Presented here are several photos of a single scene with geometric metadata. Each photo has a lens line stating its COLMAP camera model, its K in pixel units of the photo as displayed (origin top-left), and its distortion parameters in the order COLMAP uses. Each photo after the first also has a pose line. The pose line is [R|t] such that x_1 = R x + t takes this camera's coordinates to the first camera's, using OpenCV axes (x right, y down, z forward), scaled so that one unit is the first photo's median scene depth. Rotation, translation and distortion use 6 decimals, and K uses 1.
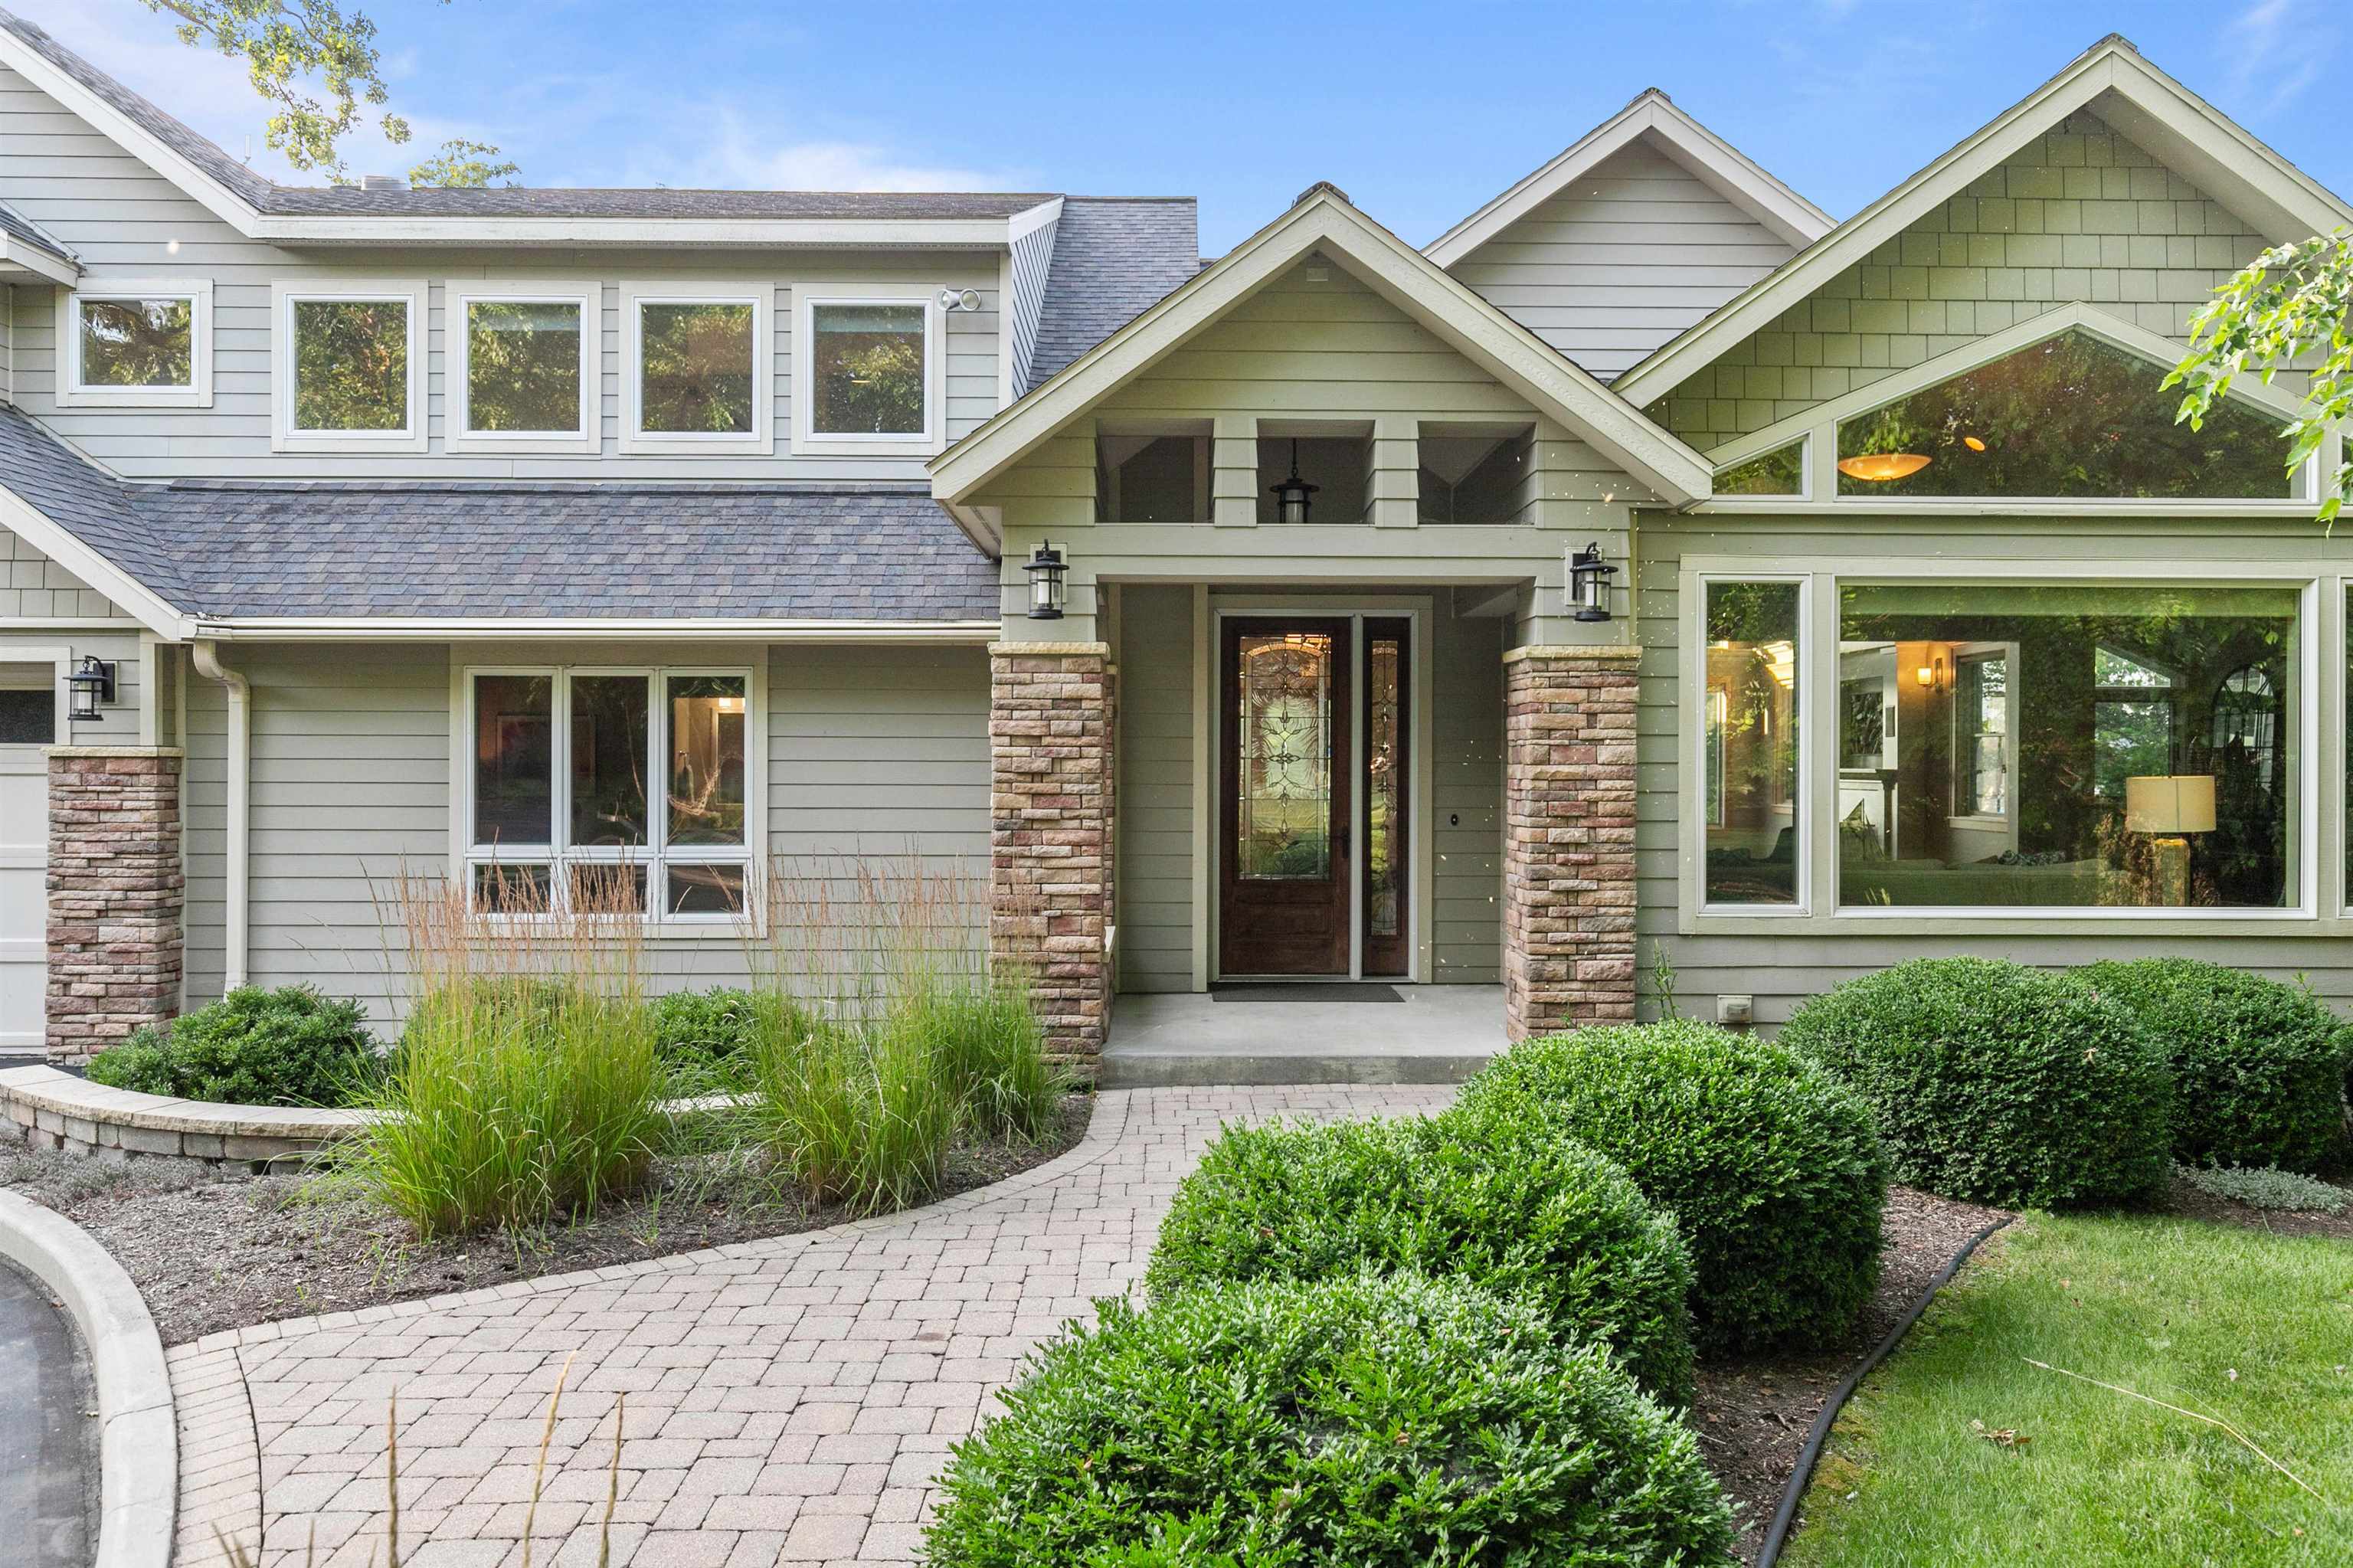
lens RADIAL K [[1681.8, 0, 1181.9], [0, 1681.8, 779.7], [0, 0, 1]] dist [0.005910, 0.001896]
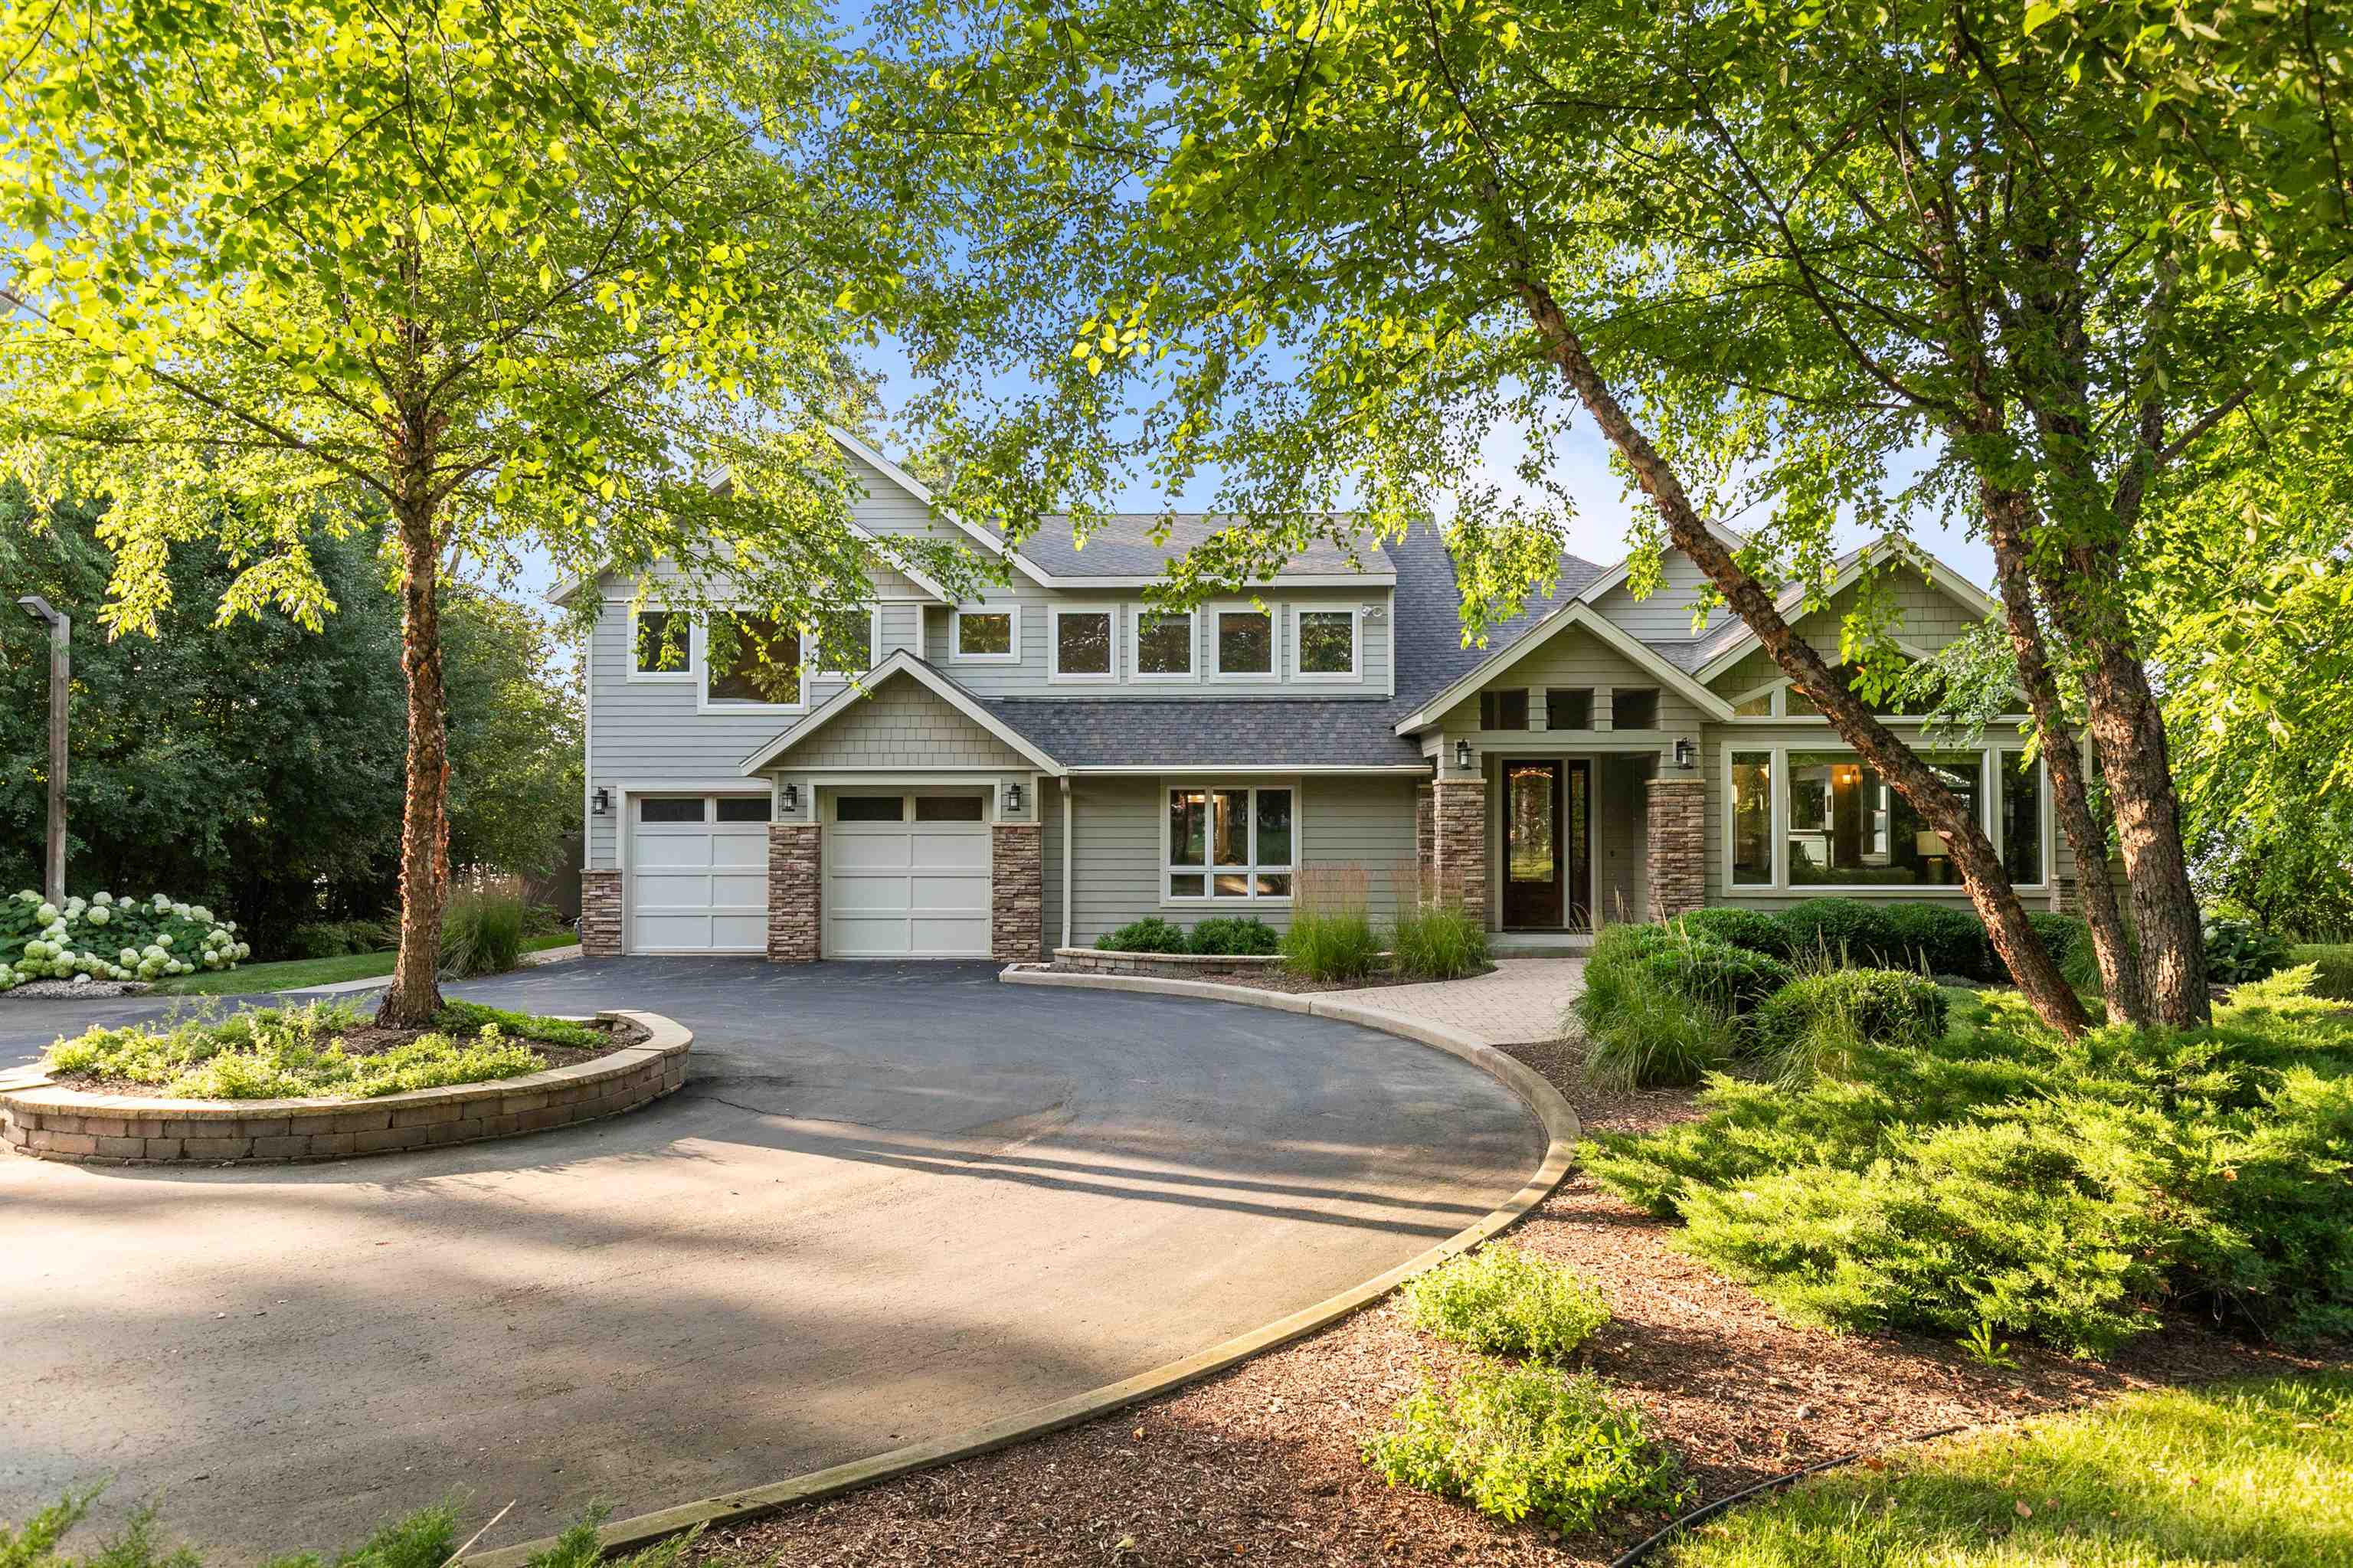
lens RADIAL K [[1520.5, 0, 1169.5], [0, 1520.5, 788.5], [0, 0, 1]] dist [-0.004843, -0.000335]
pose [[0.999109, -0.005311, -0.041871, -0.393629], [0.003752, 0.999300, -0.037230, 0.013740], [0.042039, 0.037040, 0.998429, -1.181770]]
